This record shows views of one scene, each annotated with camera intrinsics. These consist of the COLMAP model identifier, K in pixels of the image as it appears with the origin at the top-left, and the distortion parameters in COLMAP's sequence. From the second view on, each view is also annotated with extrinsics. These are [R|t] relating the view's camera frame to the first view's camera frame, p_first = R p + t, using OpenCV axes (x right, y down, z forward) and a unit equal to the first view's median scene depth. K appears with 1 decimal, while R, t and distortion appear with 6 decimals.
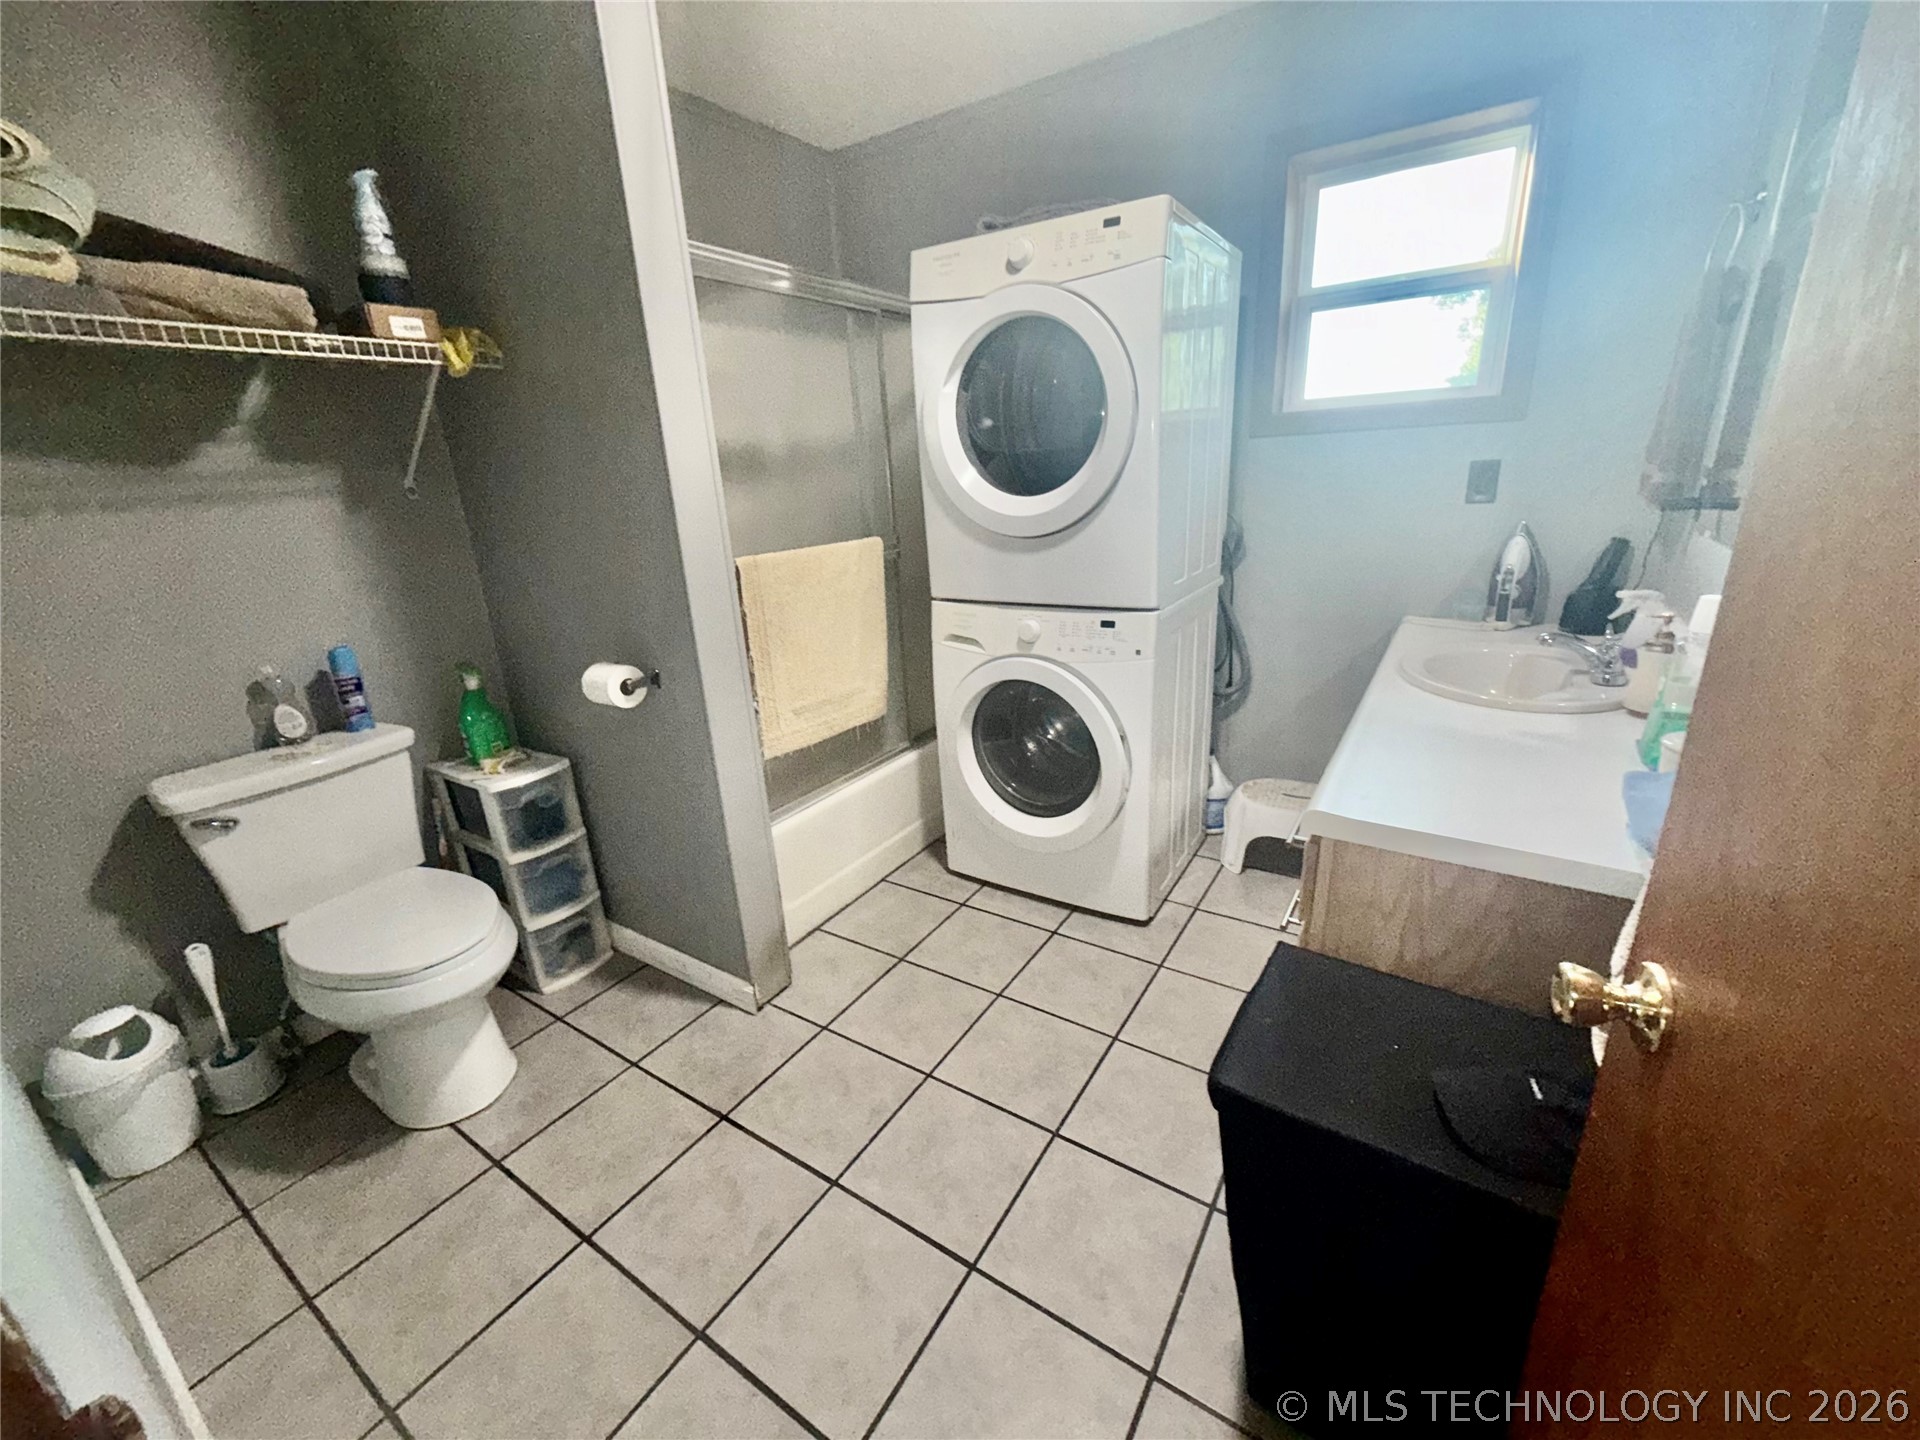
lens RADIAL K [[770.1, 0, 960.0], [0, 770.1, 720.0], [0, 0, 1]] dist [0.001022, -0.000789]
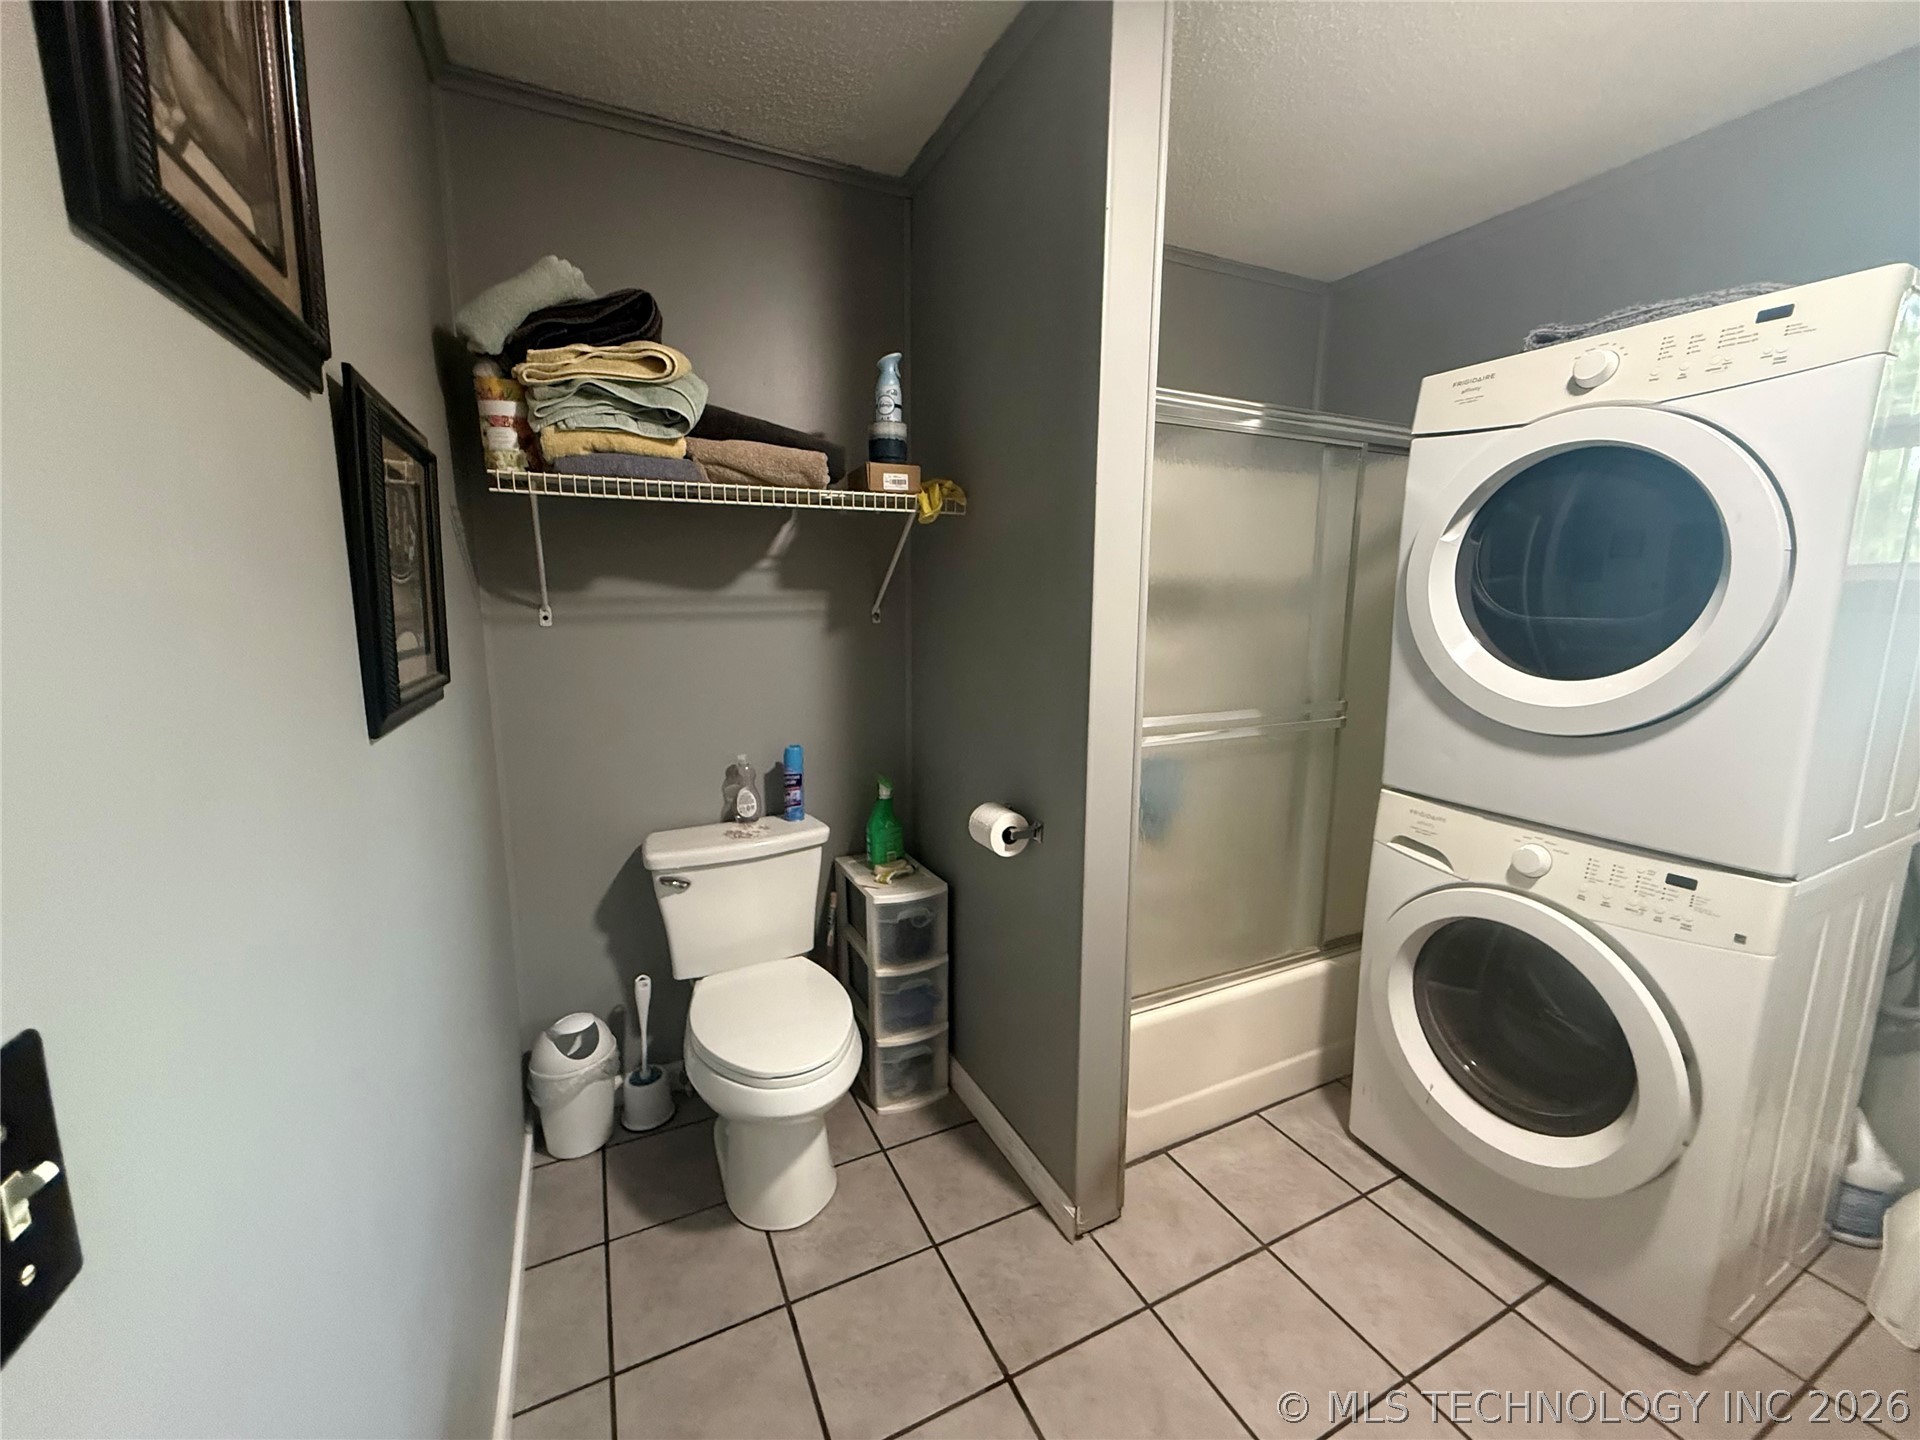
lens RADIAL K [[760.5, 0, 960.0], [0, 760.5, 720.0], [0, 0, 1]] dist [0.001134, 0.000213]
pose [[0.858953, 0.136497, -0.493526, -0.038669], [-0.201616, 0.976115, -0.080932, -0.087757], [0.470691, 0.169020, 0.865957, 0.126368]]
